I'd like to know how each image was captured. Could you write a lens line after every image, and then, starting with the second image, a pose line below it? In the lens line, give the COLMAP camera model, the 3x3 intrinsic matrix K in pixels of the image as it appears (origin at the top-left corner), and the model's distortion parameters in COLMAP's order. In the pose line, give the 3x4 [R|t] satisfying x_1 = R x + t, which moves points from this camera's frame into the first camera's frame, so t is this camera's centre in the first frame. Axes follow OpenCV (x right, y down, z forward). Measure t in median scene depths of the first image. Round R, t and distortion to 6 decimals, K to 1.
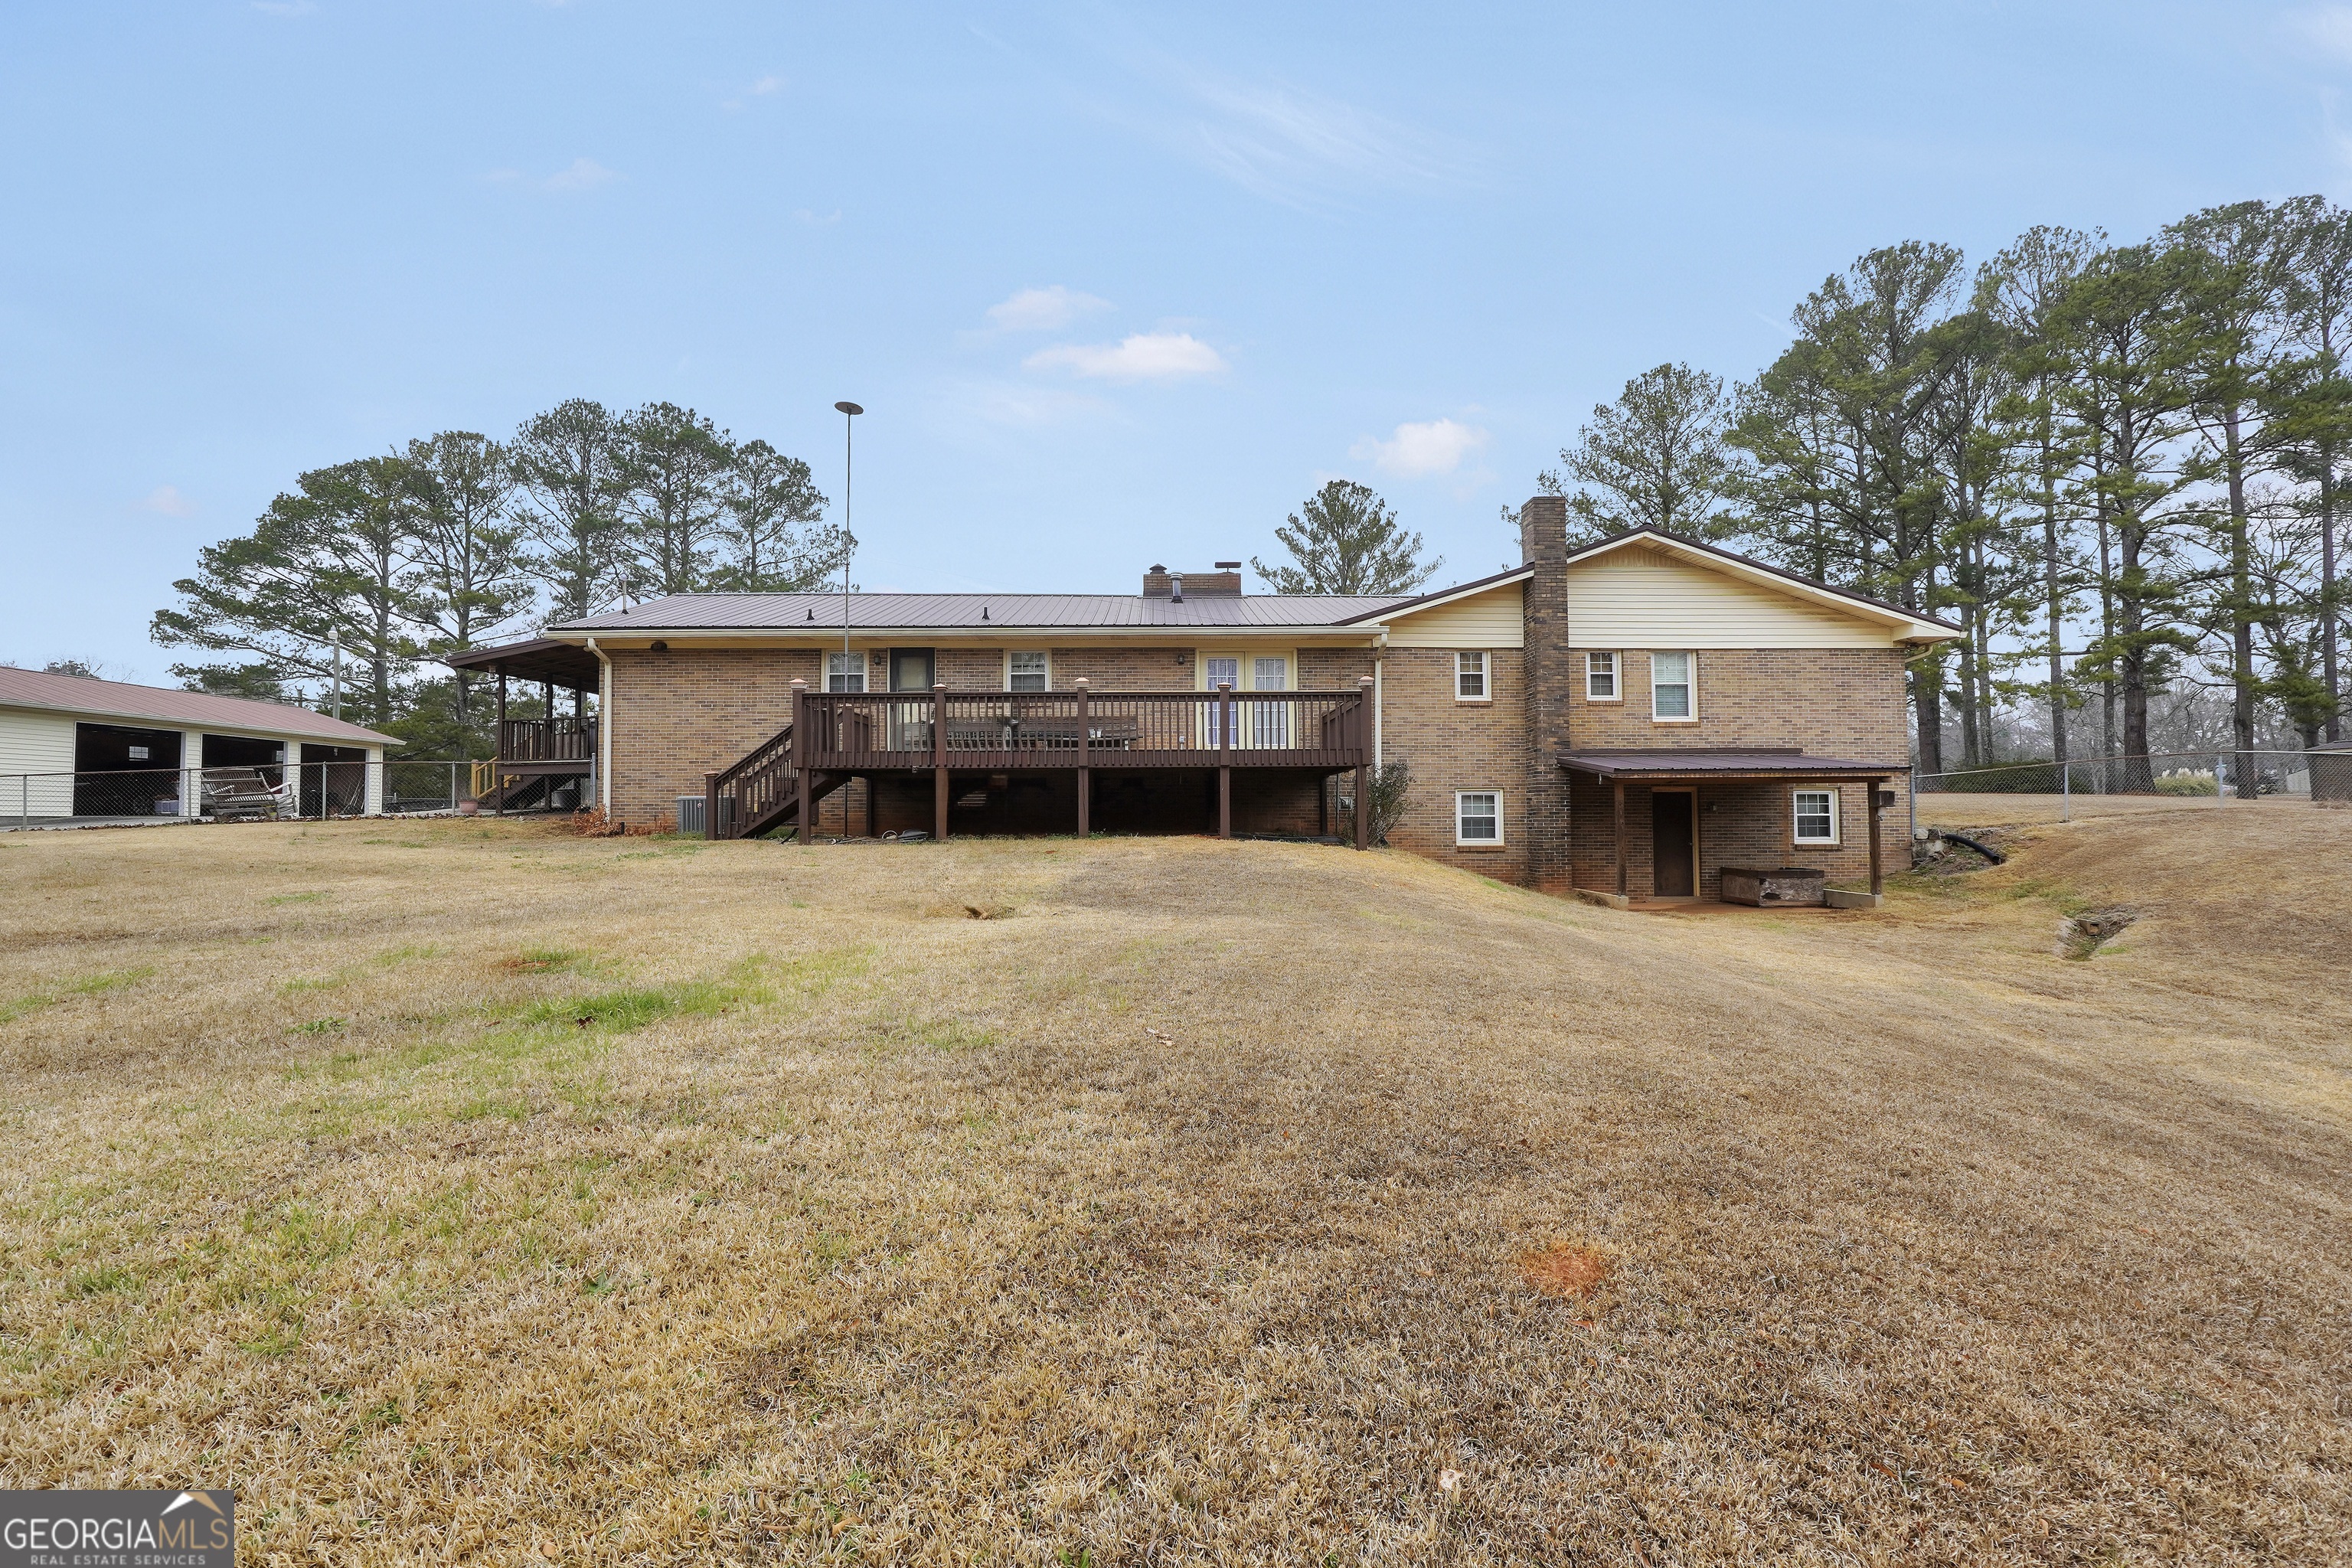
lens RADIAL K [[1010.7, 0, 1152.3], [0, 1010.7, 773.5], [0, 0, 1]] dist [-0.007849, 0.000725]
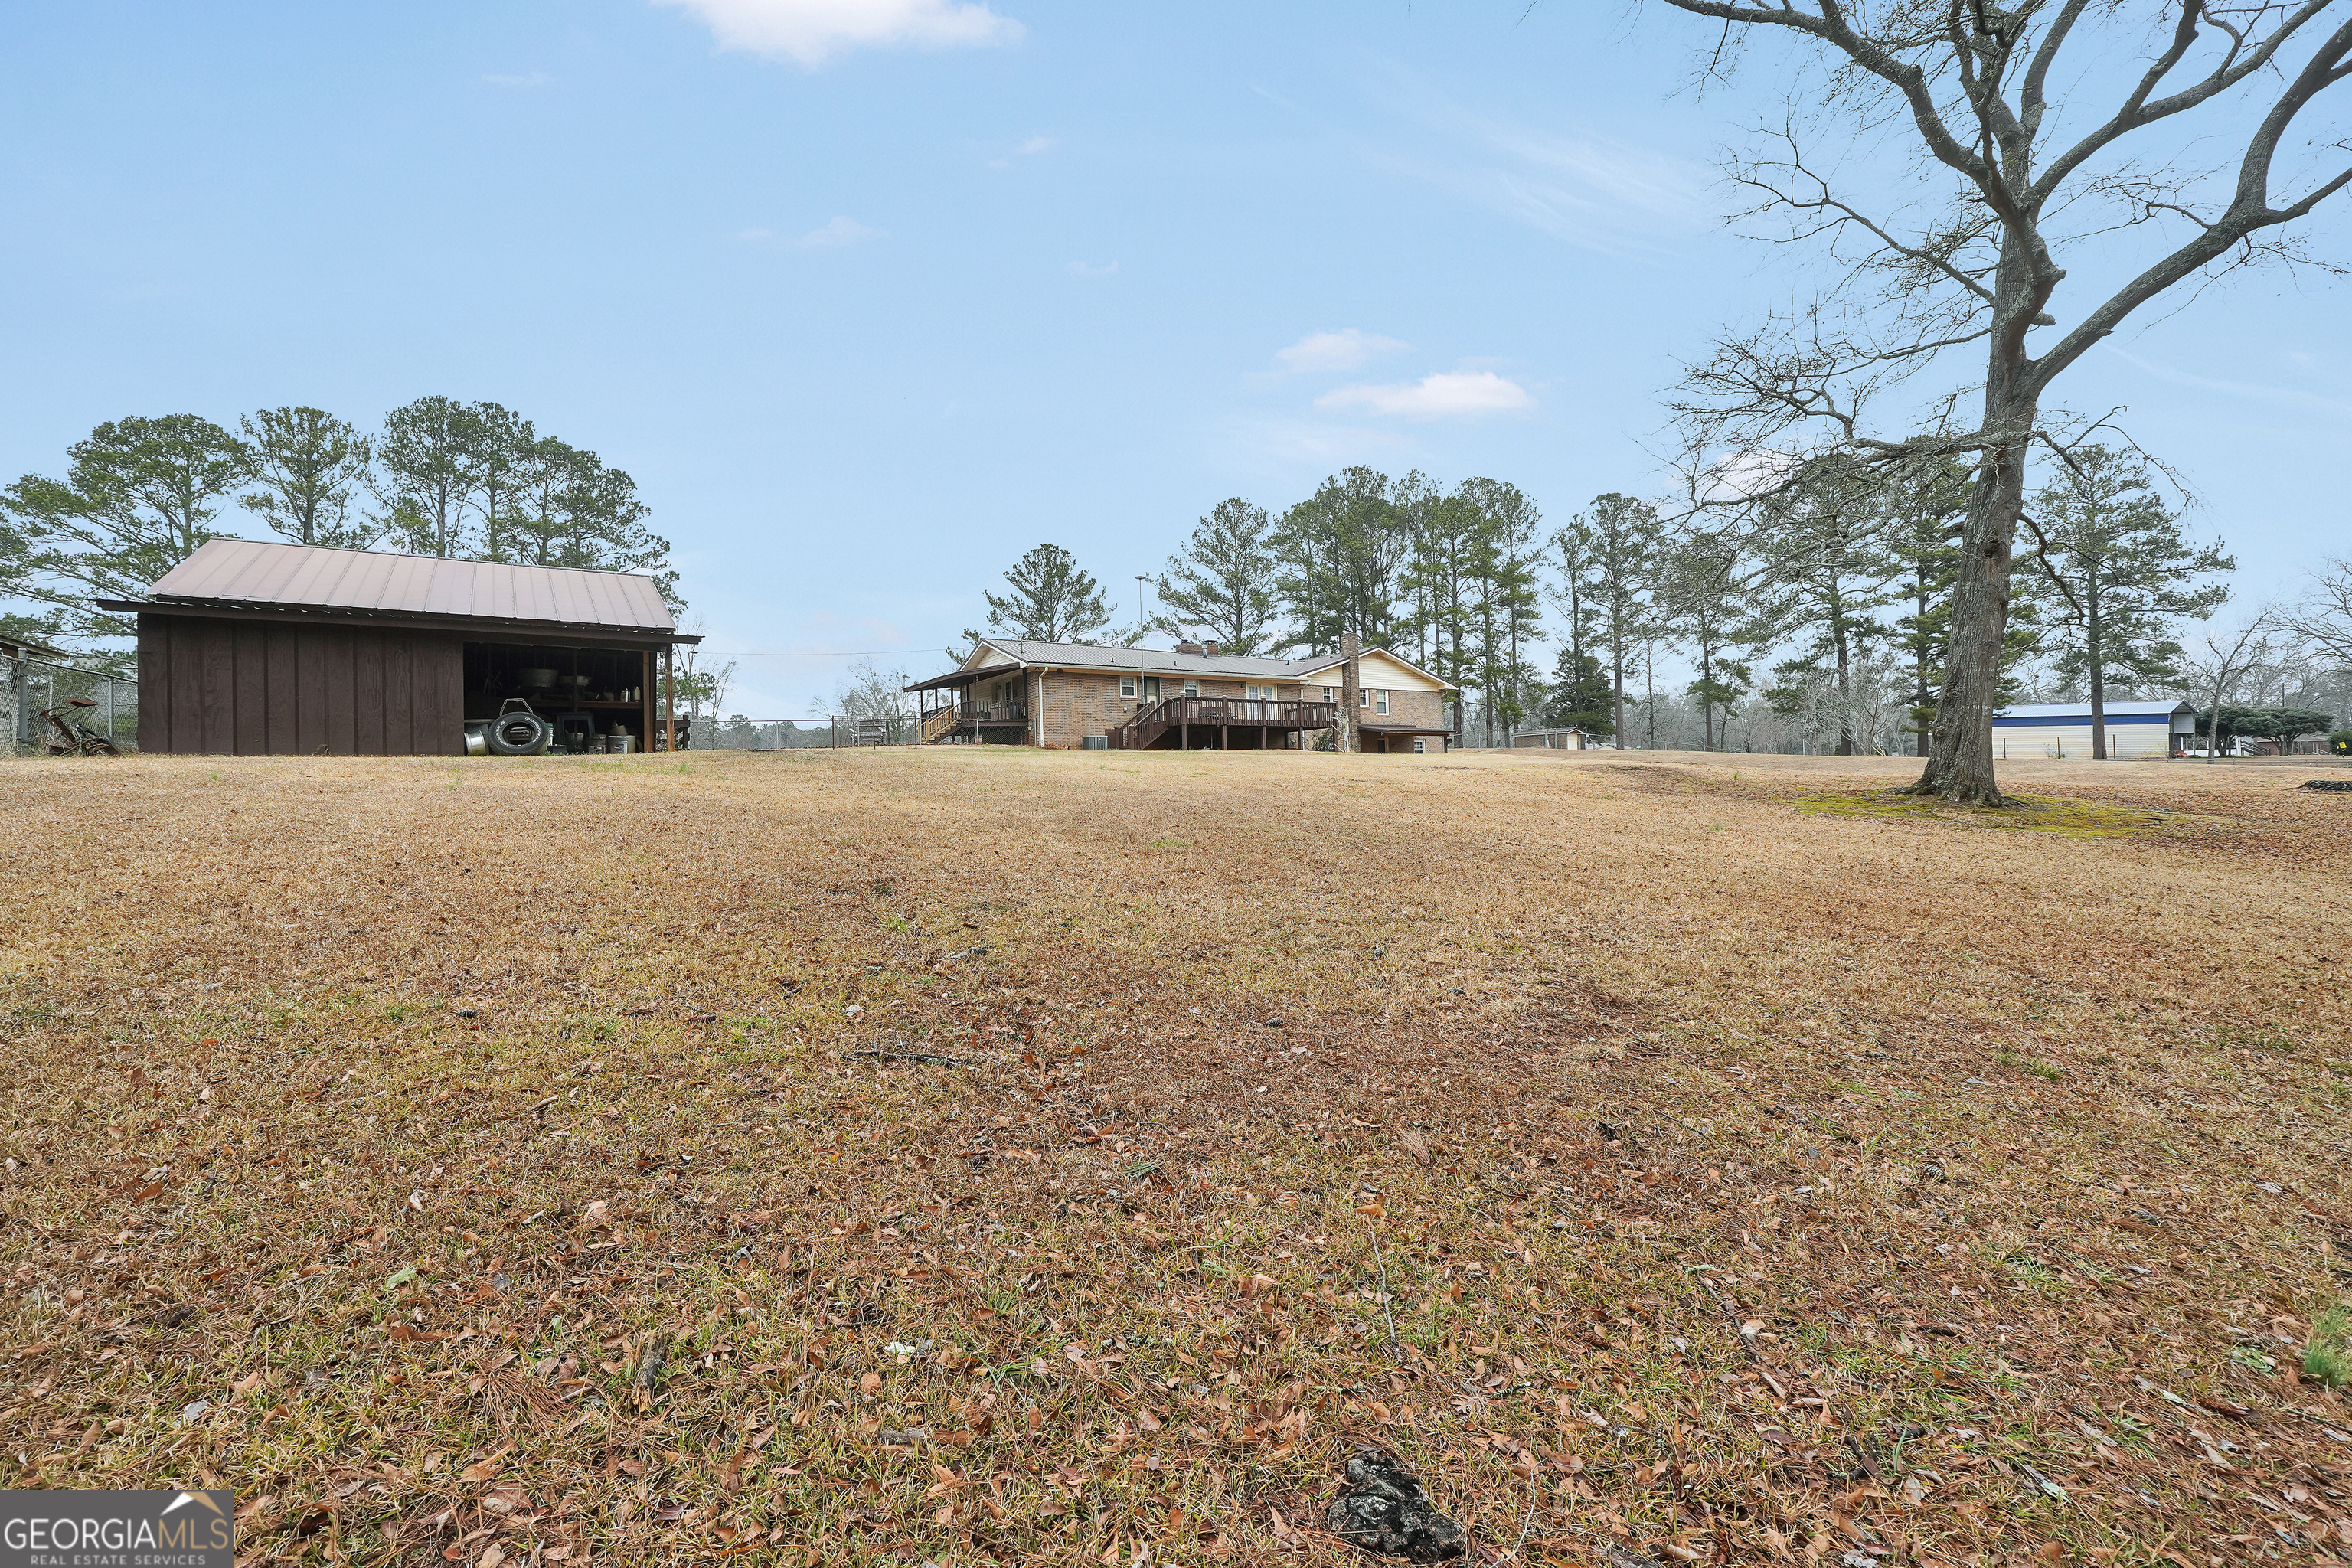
lens RADIAL K [[1010.7, 0, 1152.3], [0, 1010.7, 773.5], [0, 0, 1]] dist [-0.007849, 0.000725]
pose [[0.864774, -0.002132, 0.502156, -1.712787], [-0.003949, 0.999931, 0.011047, 0.103264], [-0.502145, -0.011536, 0.864707, -1.398960]]
